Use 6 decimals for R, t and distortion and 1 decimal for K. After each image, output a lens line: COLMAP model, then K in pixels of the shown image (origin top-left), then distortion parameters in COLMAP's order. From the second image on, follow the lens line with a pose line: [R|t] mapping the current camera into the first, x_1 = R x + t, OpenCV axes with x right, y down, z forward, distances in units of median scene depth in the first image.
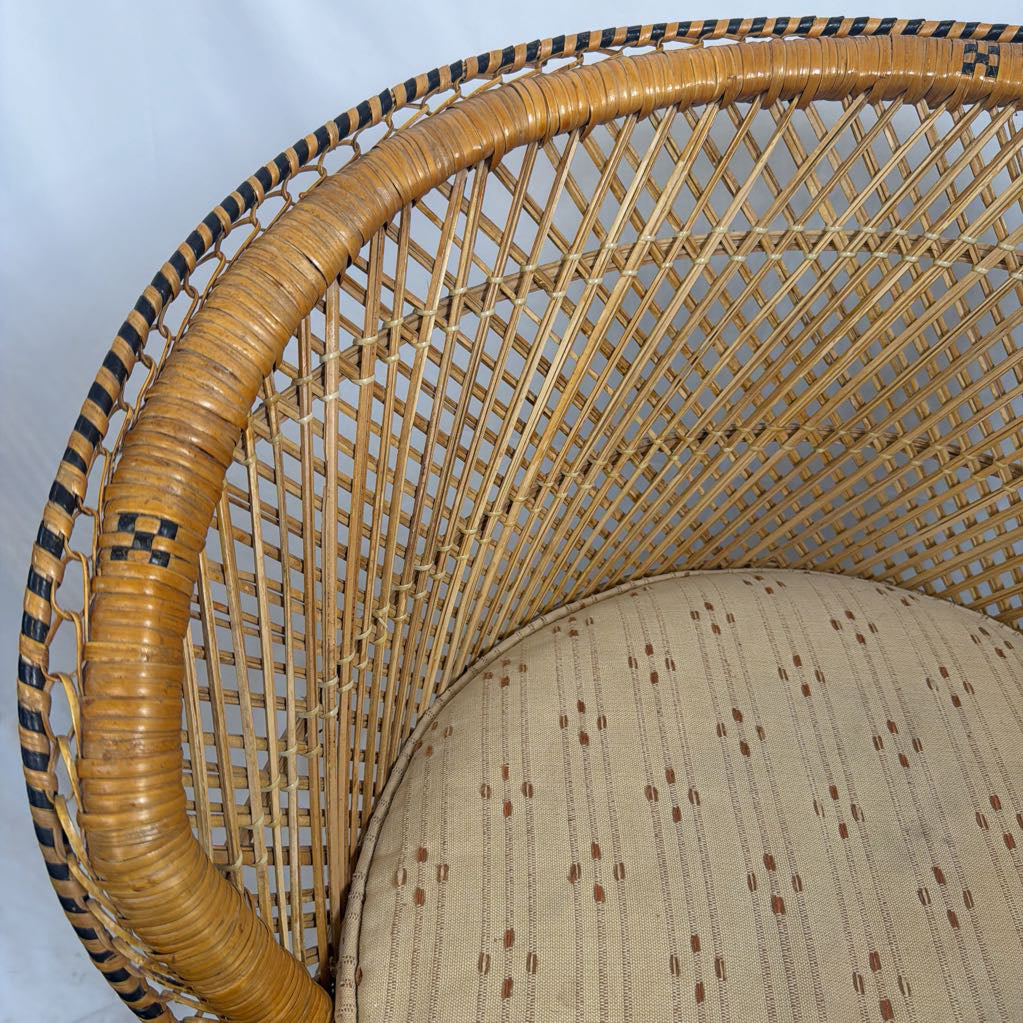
lens RADIAL K [[963.5, 0, 511.5], [0, 963.5, 518.2], [0, 0, 1]] dist [0.117014, -0.232709]
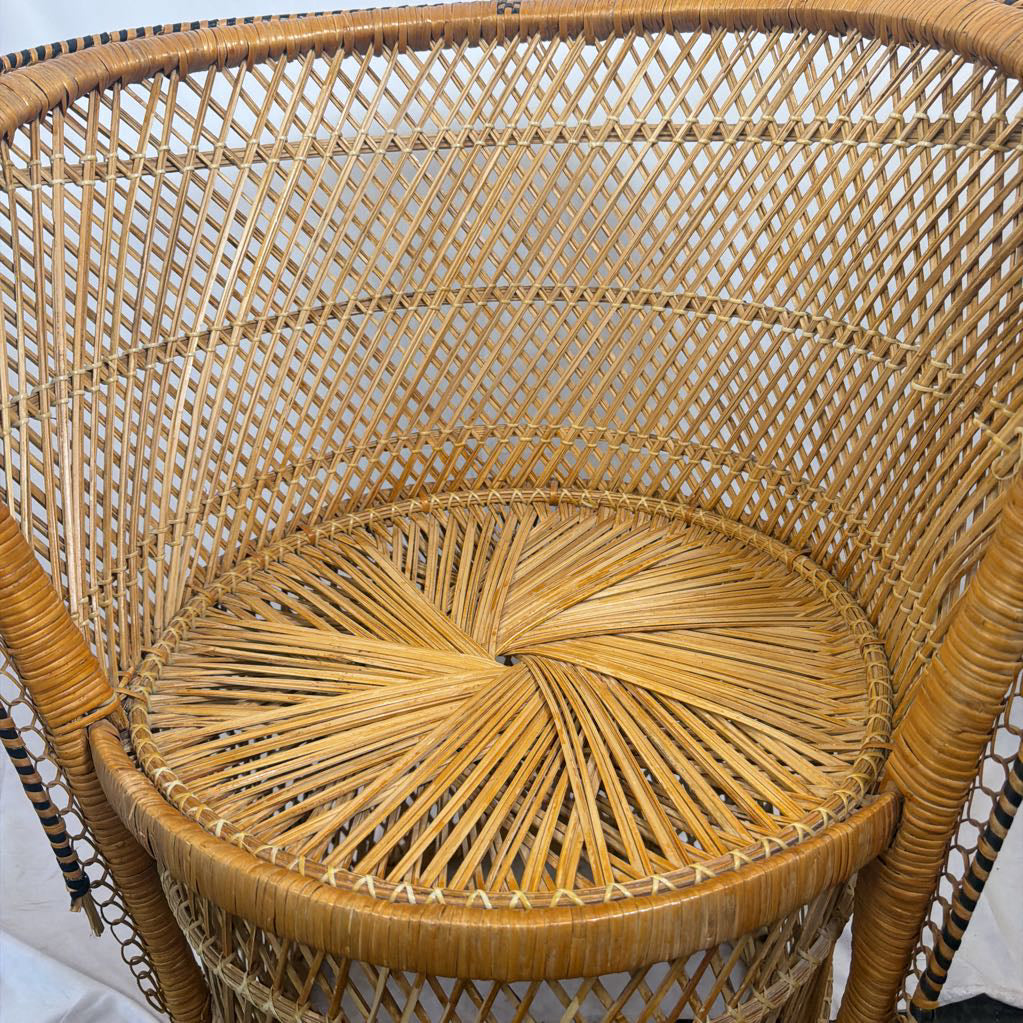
lens RADIAL K [[967.3, 0, 509.0], [0, 967.3, 525.5], [0, 0, 1]] dist [0.071530, -0.169258]
pose [[0.990096, -0.117467, 0.076891, 0.280015], [0.135818, 0.940097, -0.312685, 0.816784], [-0.035555, 0.320031, 0.946740, -0.205876]]
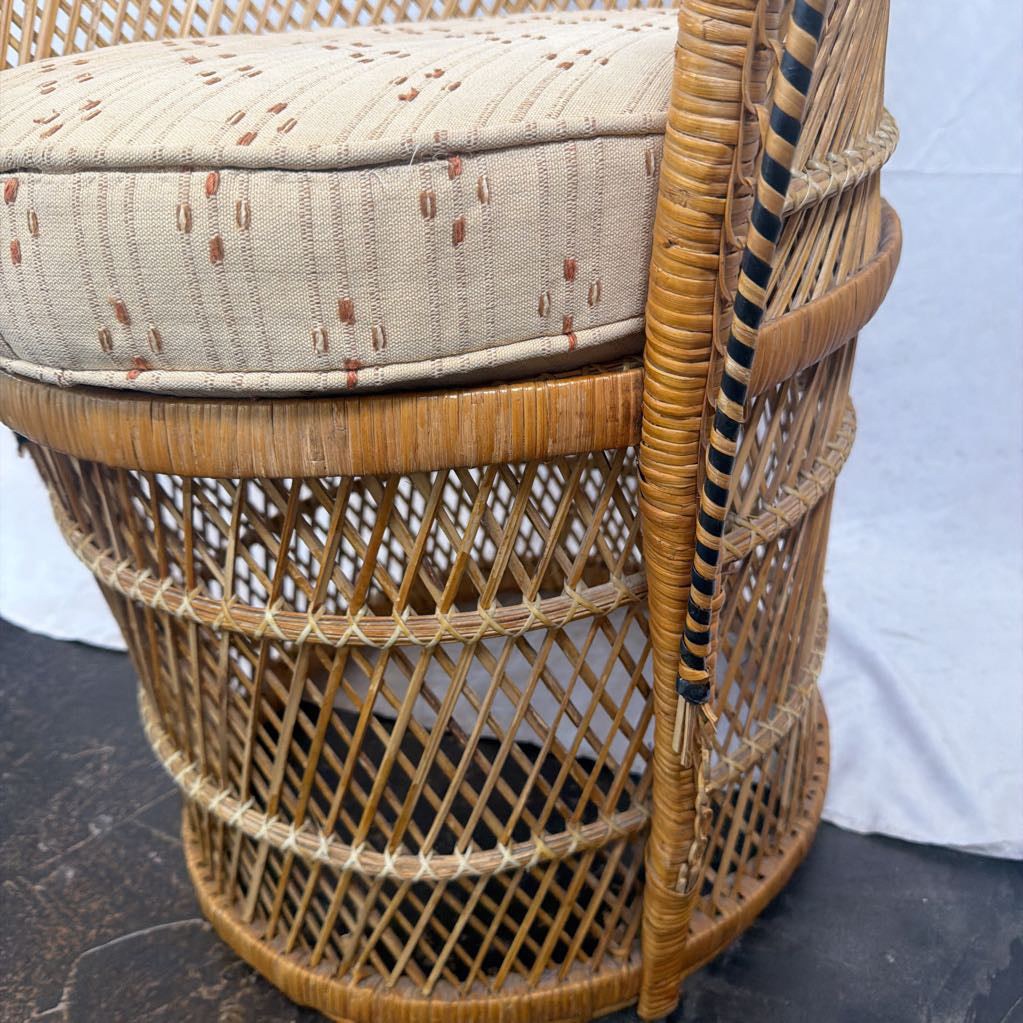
lens RADIAL K [[959.3, 0, 507.6], [0, 959.3, 514.5], [0, 0, 1]] dist [0.152991, -0.326200]
pose [[0.931772, 0.039414, -0.360898, 0.928872], [-0.122469, 0.969943, -0.210264, 1.110178], [0.341764, 0.240117, 0.908593, 0.150511]]
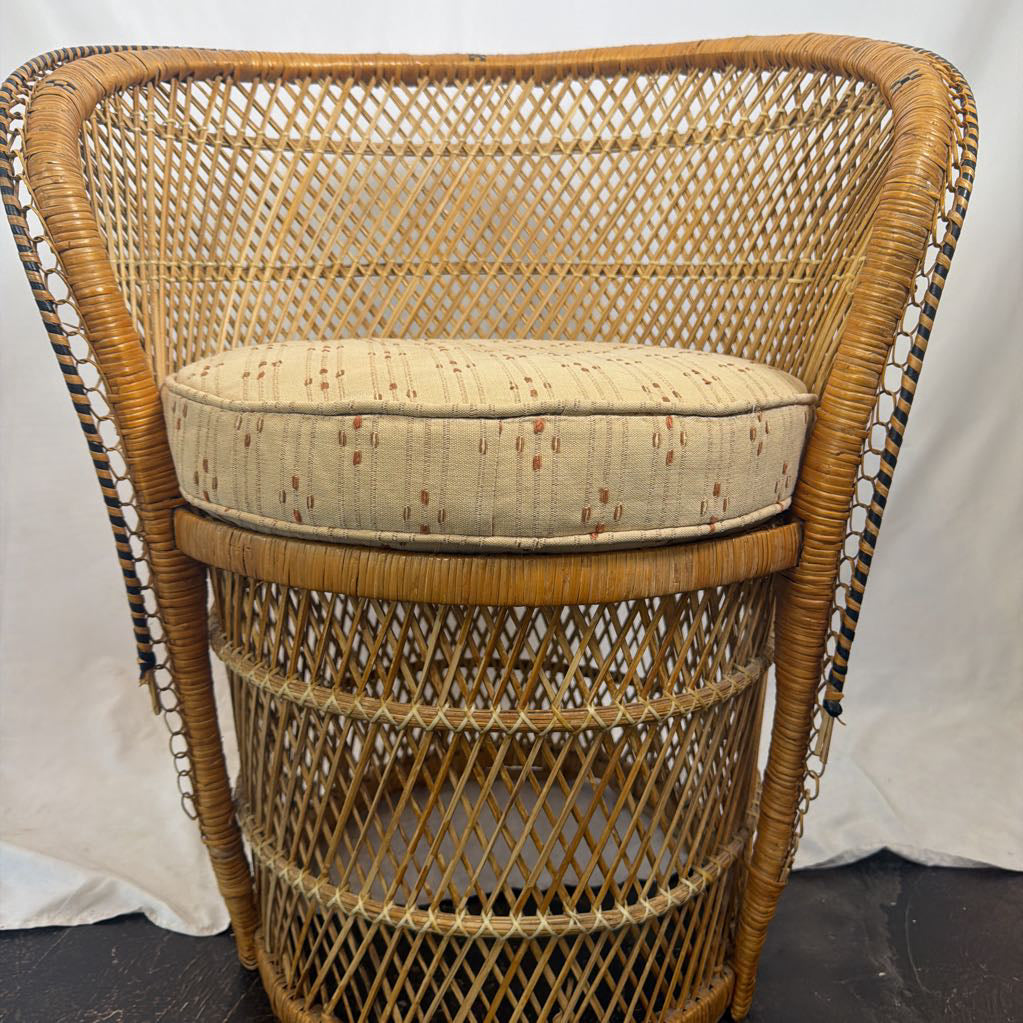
lens RADIAL K [[971.4, 0, 508.9], [0, 971.4, 513.0], [0, 0, 1]] dist [0.130625, -0.329515]
pose [[0.972831, -0.100937, 0.208354, 0.017629], [0.189819, 0.862984, -0.468216, 1.408137], [-0.132546, 0.495045, 0.858698, -0.334497]]
